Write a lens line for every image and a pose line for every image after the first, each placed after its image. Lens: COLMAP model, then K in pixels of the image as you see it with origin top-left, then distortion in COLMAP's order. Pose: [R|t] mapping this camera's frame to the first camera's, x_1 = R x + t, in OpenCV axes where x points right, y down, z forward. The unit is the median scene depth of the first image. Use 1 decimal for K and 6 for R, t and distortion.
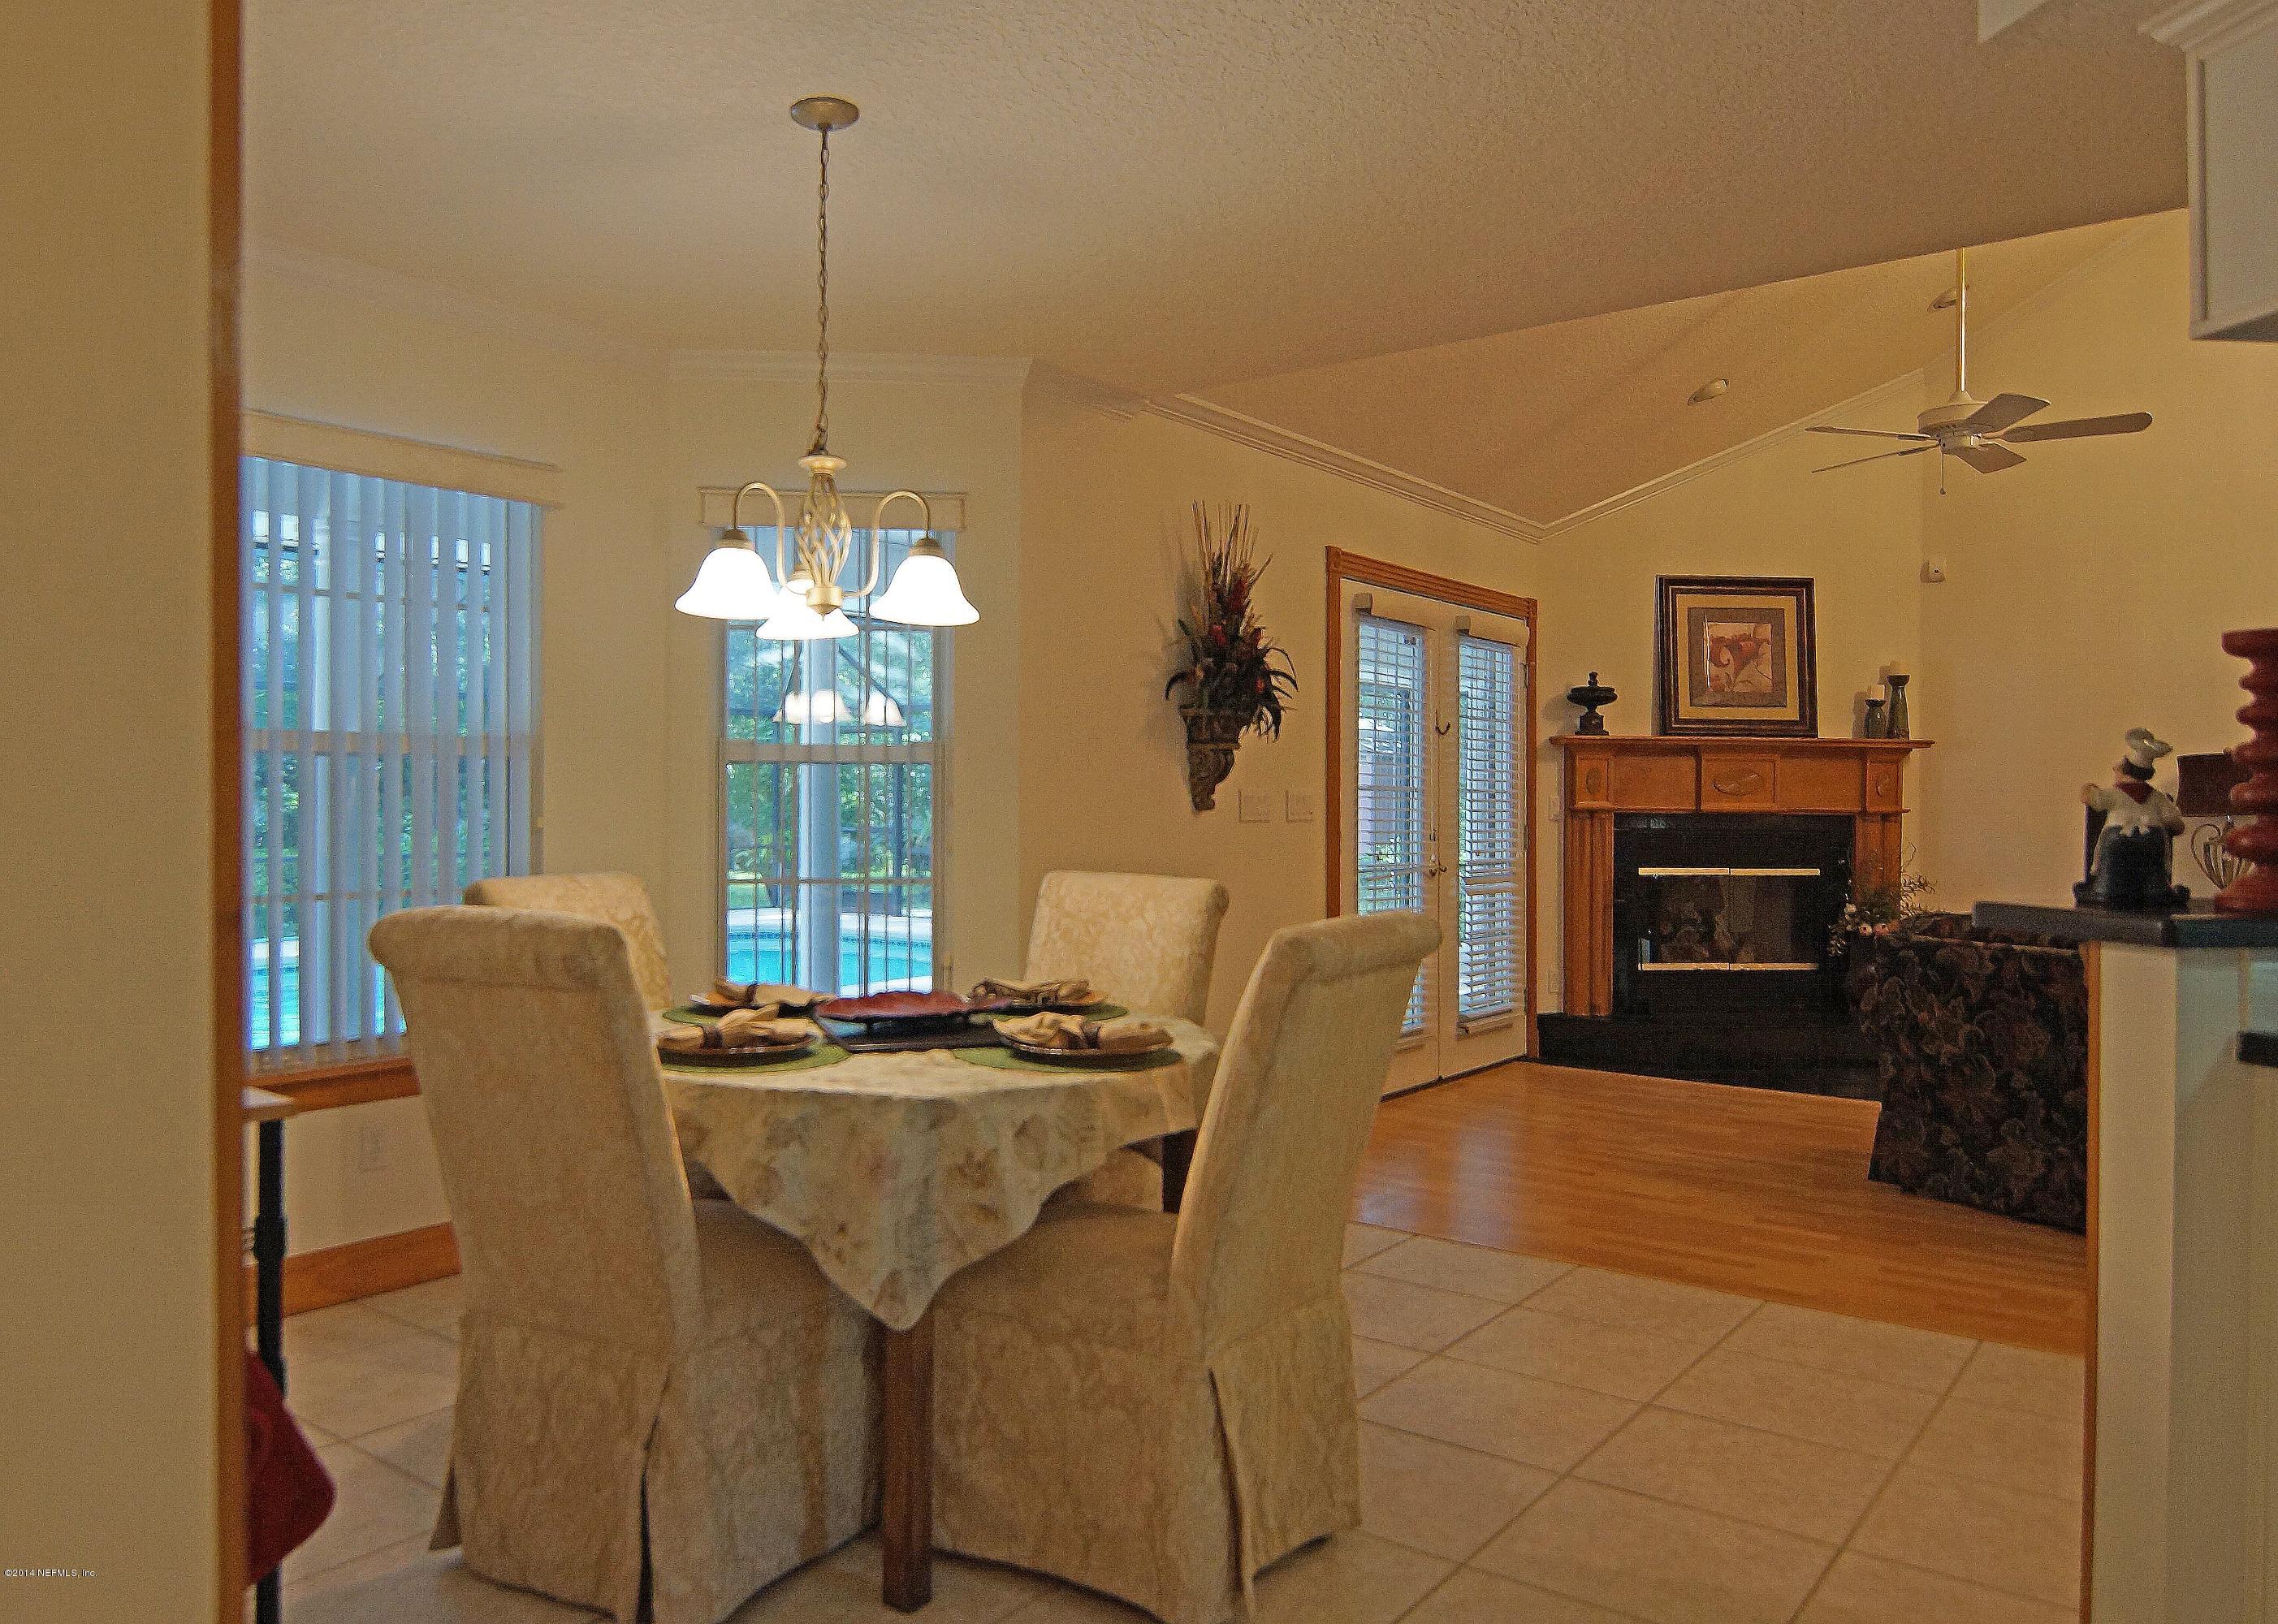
lens RADIAL K [[1611.6, 0, 1015.1], [0, 1611.6, 810.9], [0, 0, 1]] dist [0.001950, -0.005909]
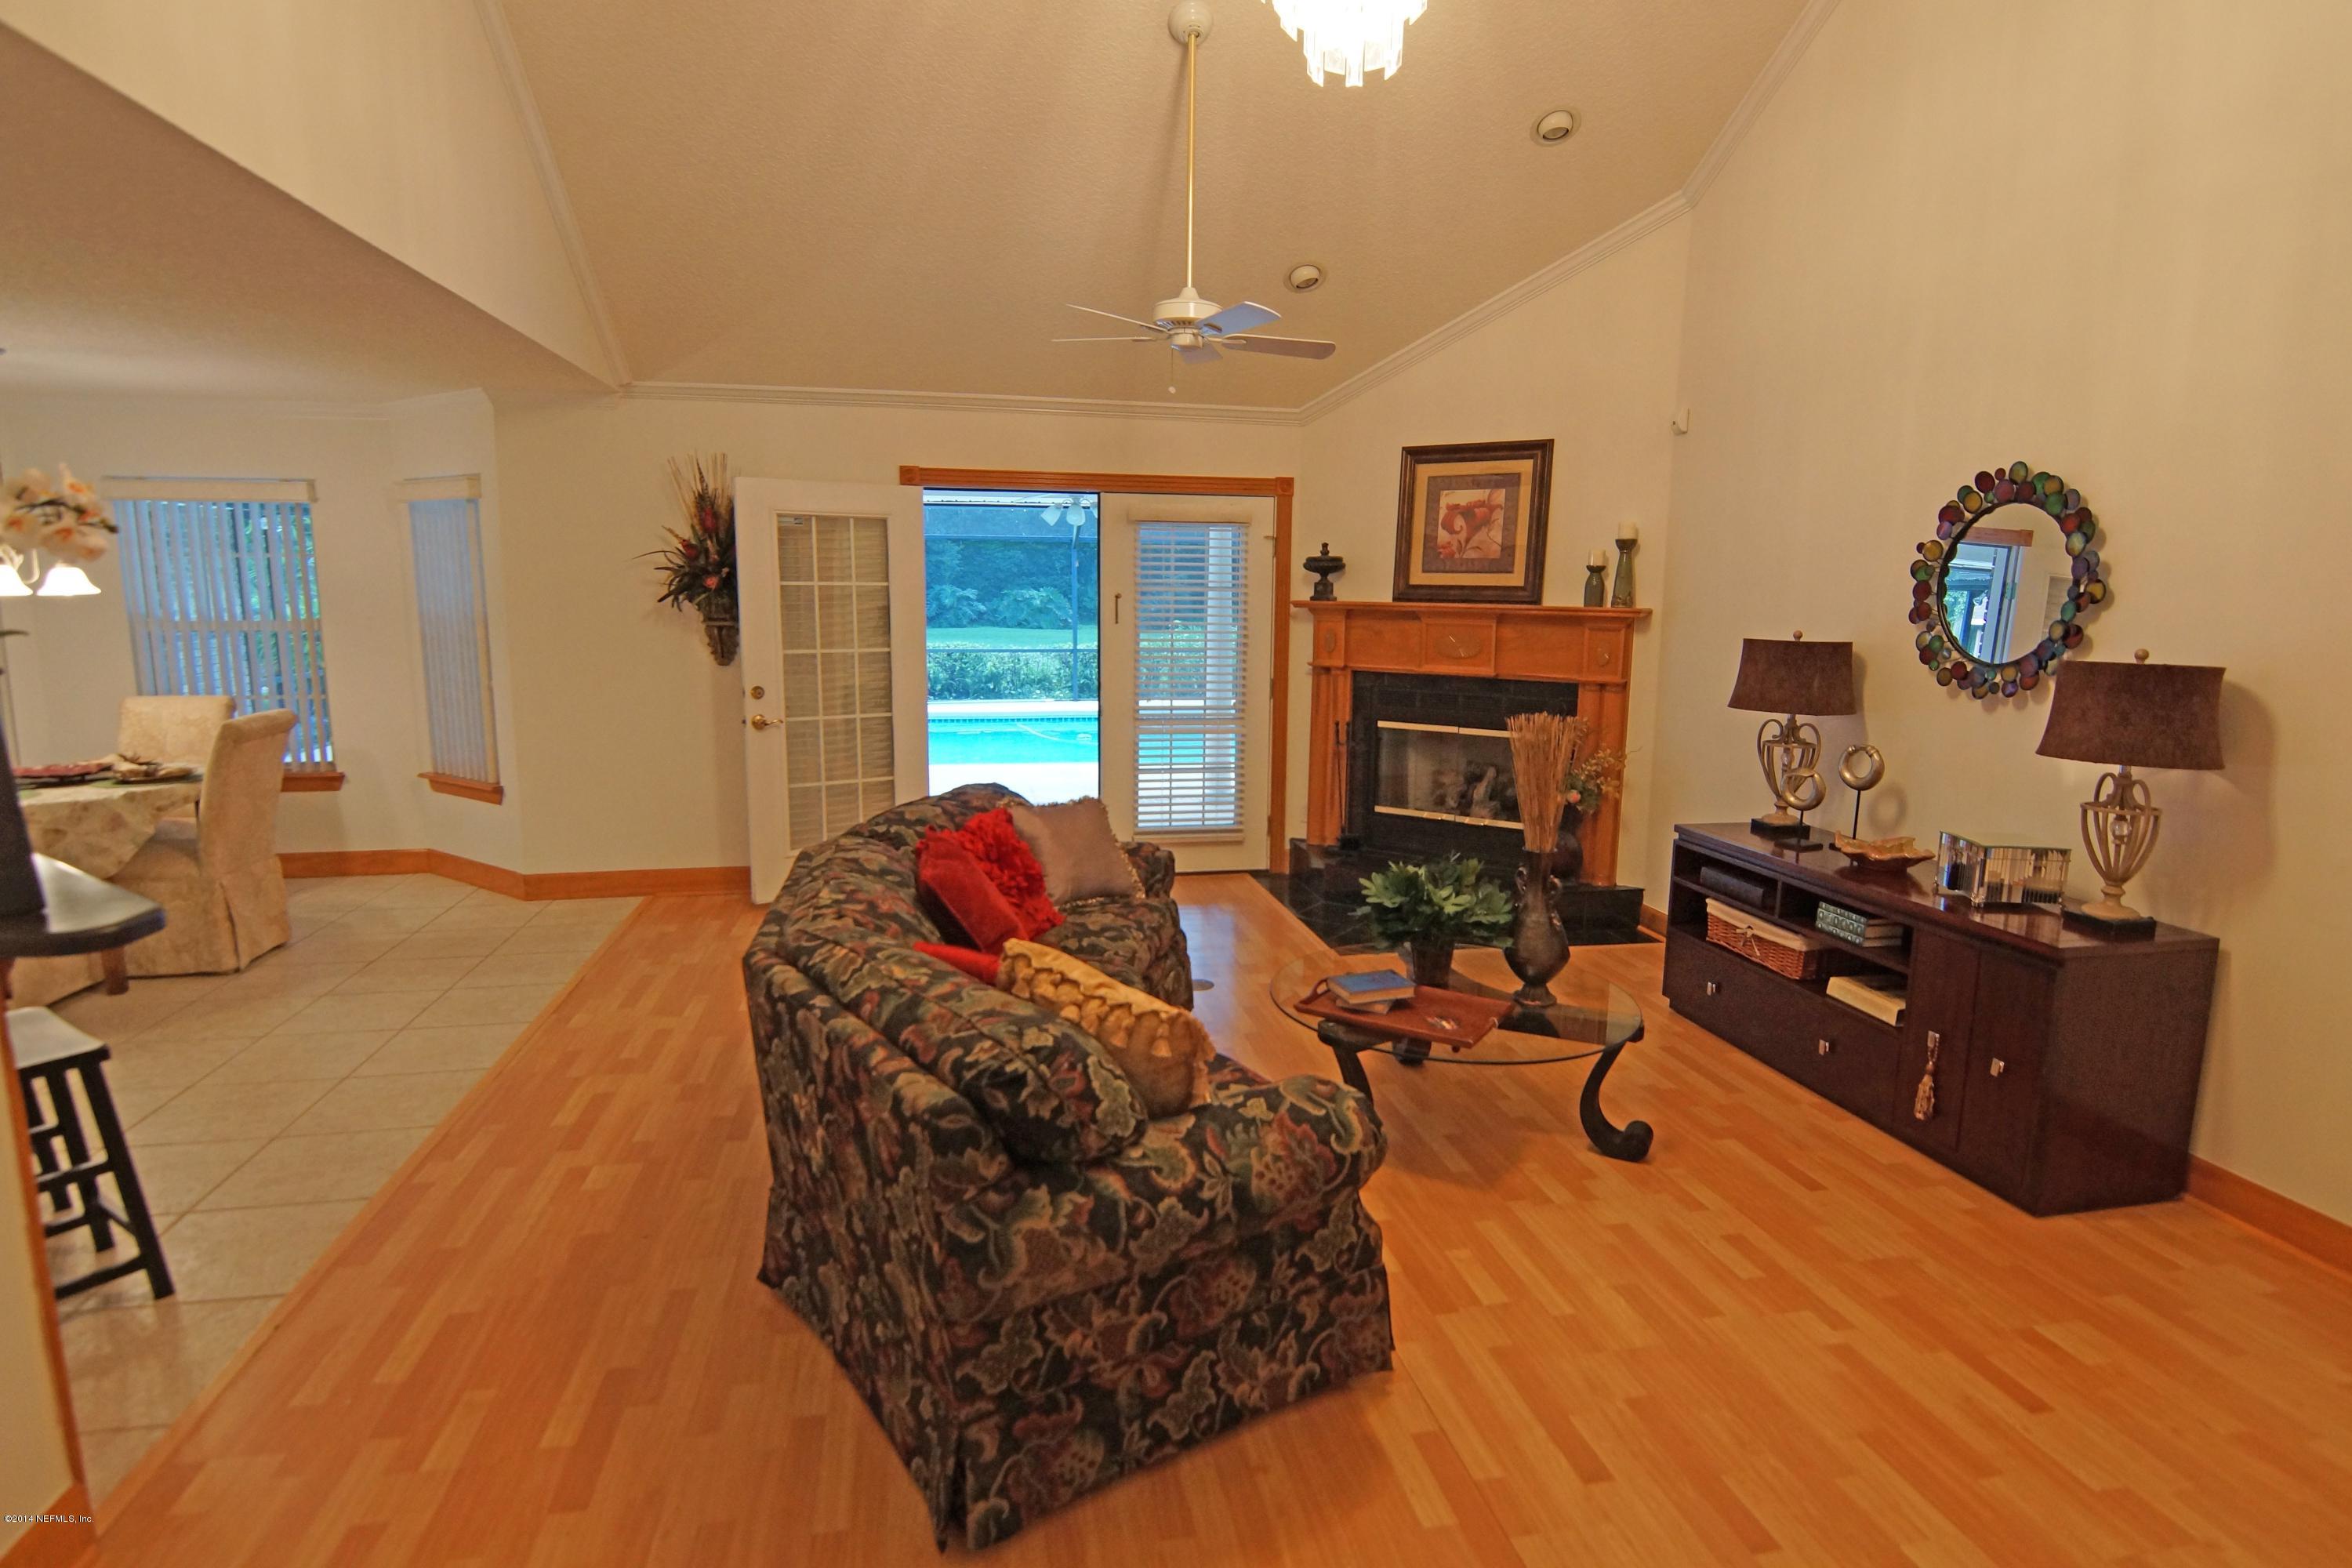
lens RADIAL K [[1199.4, 0, 1171.2], [0, 1199.4, 798.5], [0, 0, 1]] dist [-0.011855, -0.004723]
pose [[0.769254, 0.115421, -0.628432, 1.249714], [-0.009062, 0.985421, 0.169895, -0.079138], [0.638879, -0.124997, 0.759084, 0.428941]]
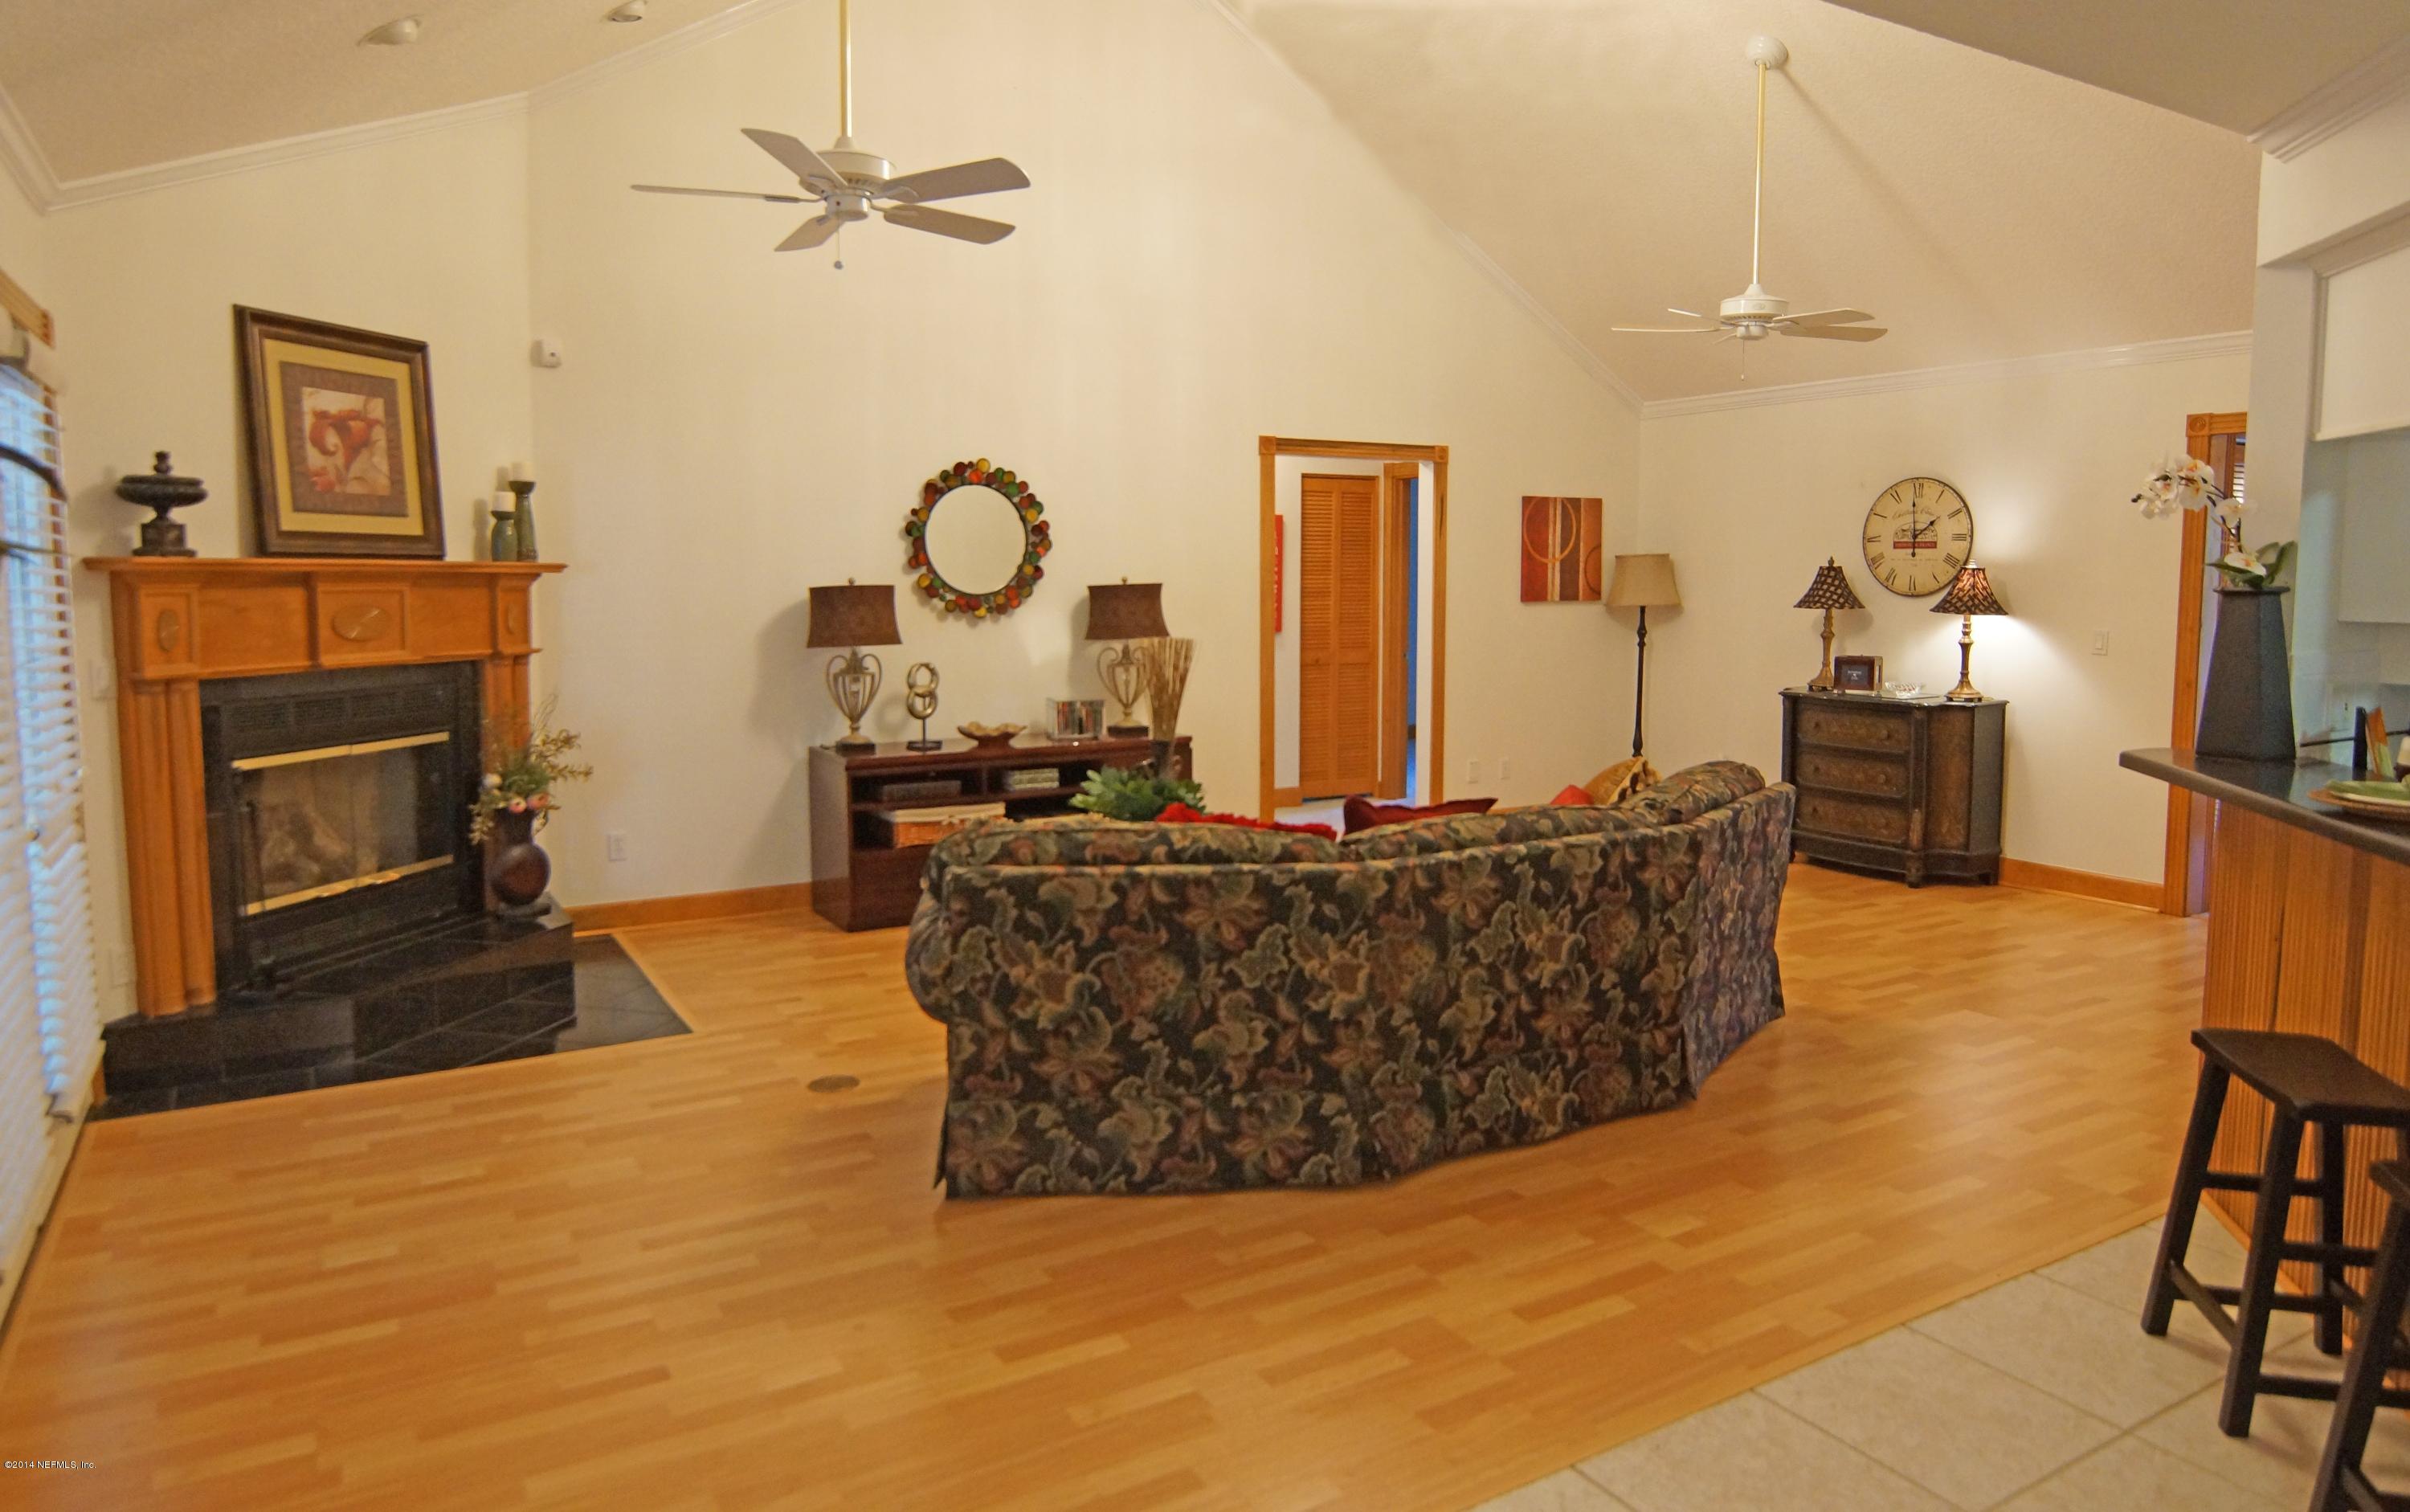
lens RADIAL K [[1500.5, 0, 1194.7], [0, 1500.5, 705.3], [0, 0, 1]] dist [-0.008839, -0.002901]
pose [[0.347319, -0.086415, 0.933757, -0.056470], [0.005391, 0.995912, 0.090162, -0.060420], [-0.937732, -0.026281, 0.346365, 0.671980]]
